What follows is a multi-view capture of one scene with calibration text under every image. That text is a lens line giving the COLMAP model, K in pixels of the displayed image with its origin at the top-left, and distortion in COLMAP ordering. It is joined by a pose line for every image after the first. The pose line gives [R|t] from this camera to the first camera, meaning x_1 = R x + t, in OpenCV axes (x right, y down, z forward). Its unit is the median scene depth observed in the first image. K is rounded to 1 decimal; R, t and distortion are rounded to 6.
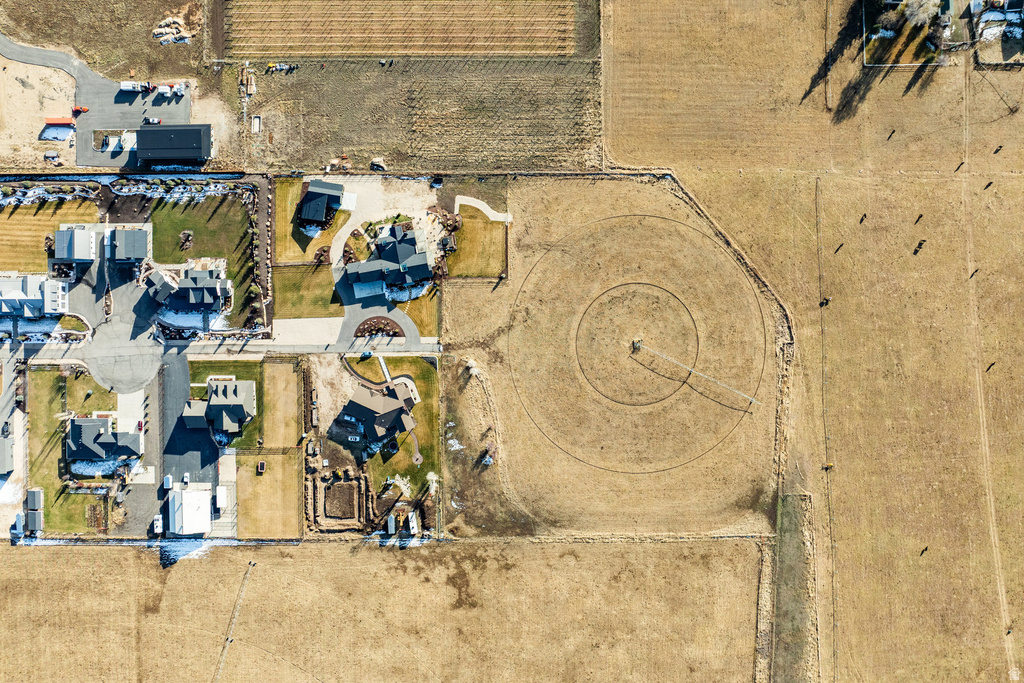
lens RADIAL K [[733.4, 0, 517.3], [0, 733.4, 362.8], [0, 0, 1]] dist [-0.040637, 0.005354]
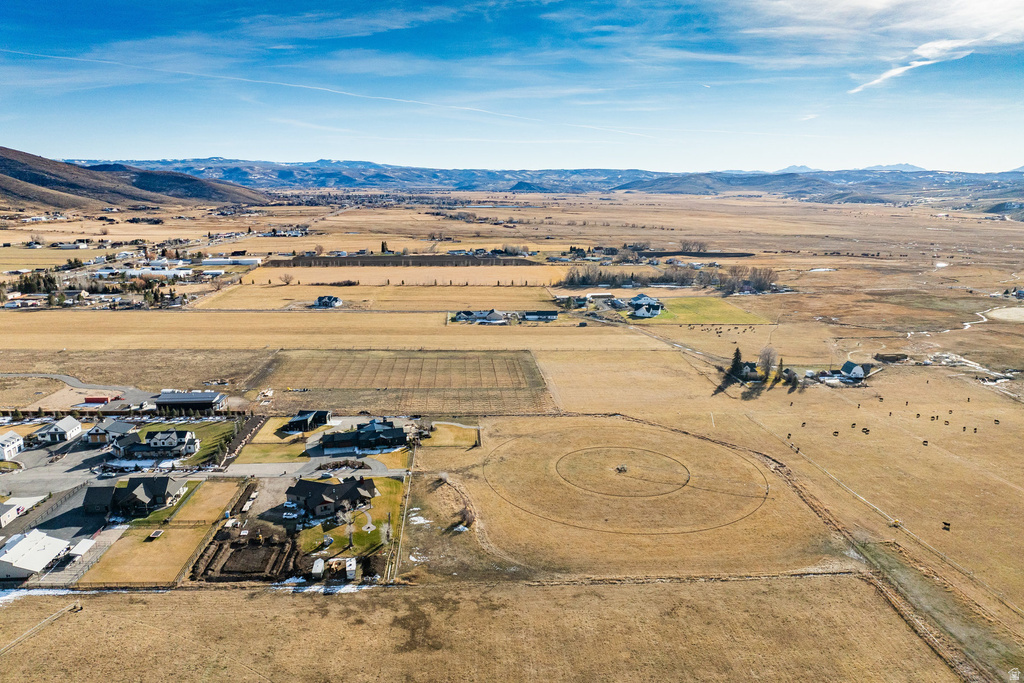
lens RADIAL K [[733.4, 0, 517.3], [0, 733.4, 362.8], [0, 0, 1]] dist [-0.040637, 0.005354]
pose [[0.997245, -0.015583, 0.072516, -0.034705], [0.074157, 0.228735, -0.970660, 0.840520], [-0.001462, 0.973364, 0.229261, 0.657586]]
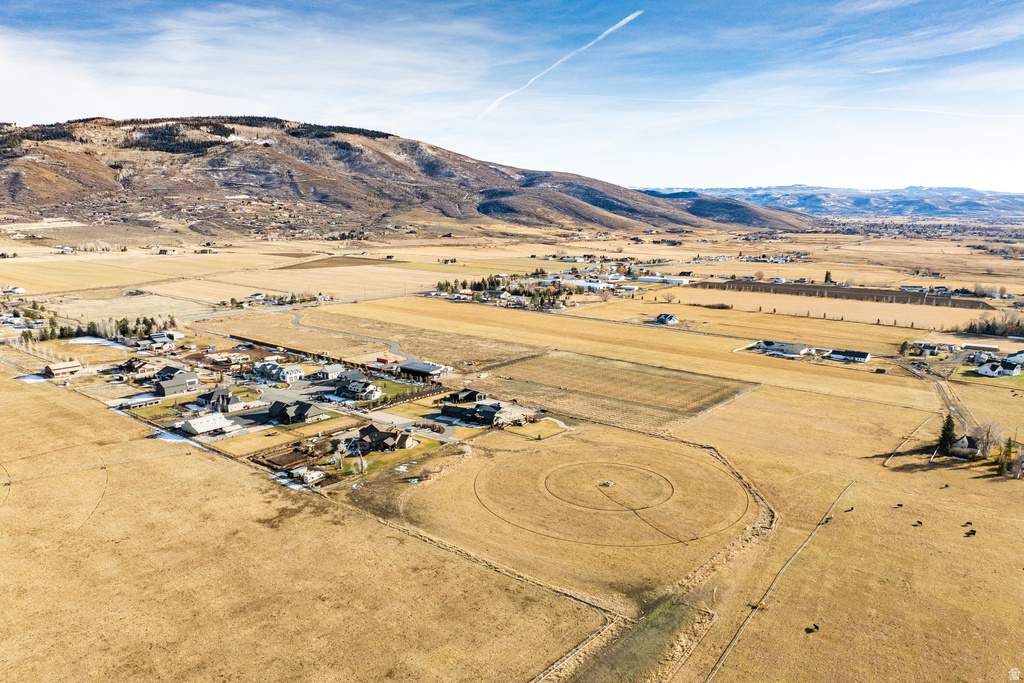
lens RADIAL K [[733.4, 0, 517.3], [0, 733.4, 362.8], [0, 0, 1]] dist [-0.040637, 0.005354]
pose [[0.781543, 0.127724, -0.610636, 0.641528], [-0.623823, 0.150844, -0.766871, 0.769234], [-0.005837, 0.980272, 0.197568, 0.655360]]
